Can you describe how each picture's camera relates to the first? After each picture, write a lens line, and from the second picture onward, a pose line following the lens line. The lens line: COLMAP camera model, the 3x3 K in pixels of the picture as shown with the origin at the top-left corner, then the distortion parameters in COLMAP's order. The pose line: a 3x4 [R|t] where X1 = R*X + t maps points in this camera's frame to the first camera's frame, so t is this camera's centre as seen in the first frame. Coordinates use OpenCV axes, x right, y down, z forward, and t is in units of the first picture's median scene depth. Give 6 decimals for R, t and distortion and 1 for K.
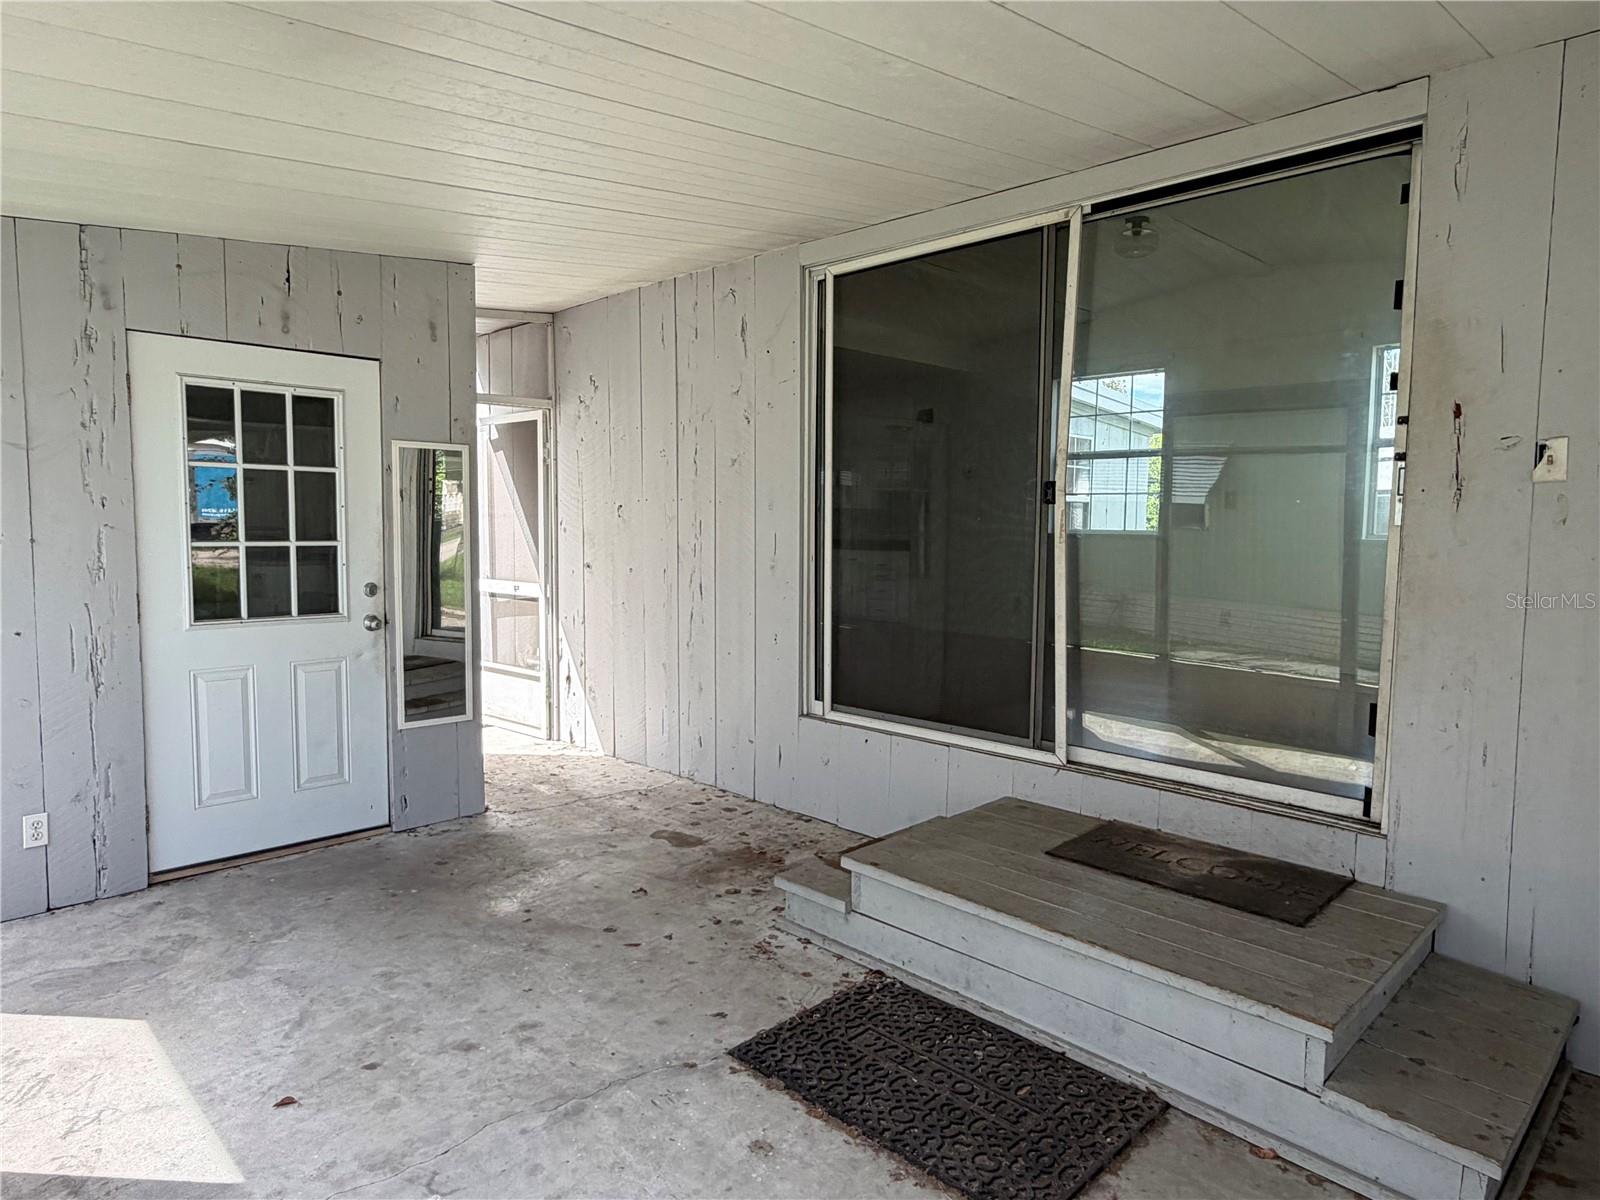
lens RADIAL K [[975.9, 0, 800.8], [0, 975.9, 599.4], [0, 0, 1]] dist [0.000005, -0.000900]
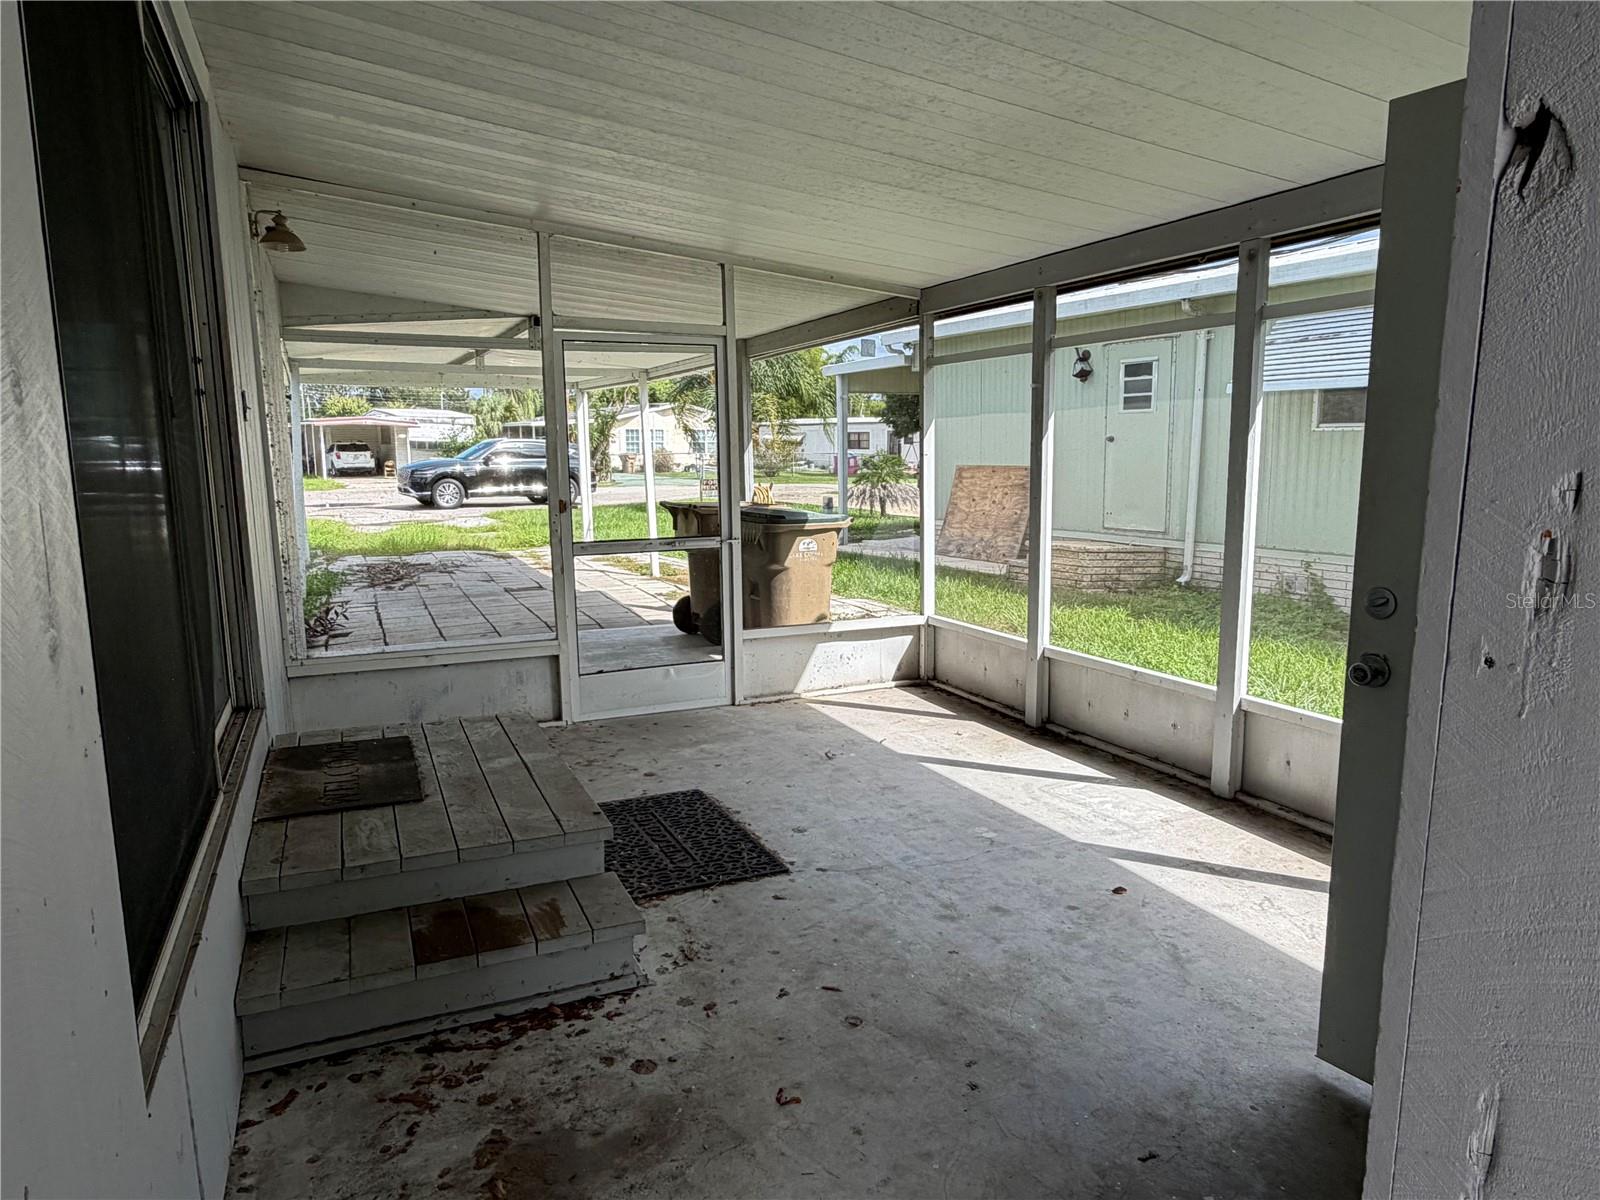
lens RADIAL K [[975.9, 0, 803.3], [0, 975.9, 602.4], [0, 0, 1]] dist [0.000005, -0.000900]
pose [[-0.940376, -0.053456, 0.335910, -0.464478], [0.025331, 0.973825, 0.225885, -0.152378], [-0.339192, 0.220925, -0.914407, 1.931941]]
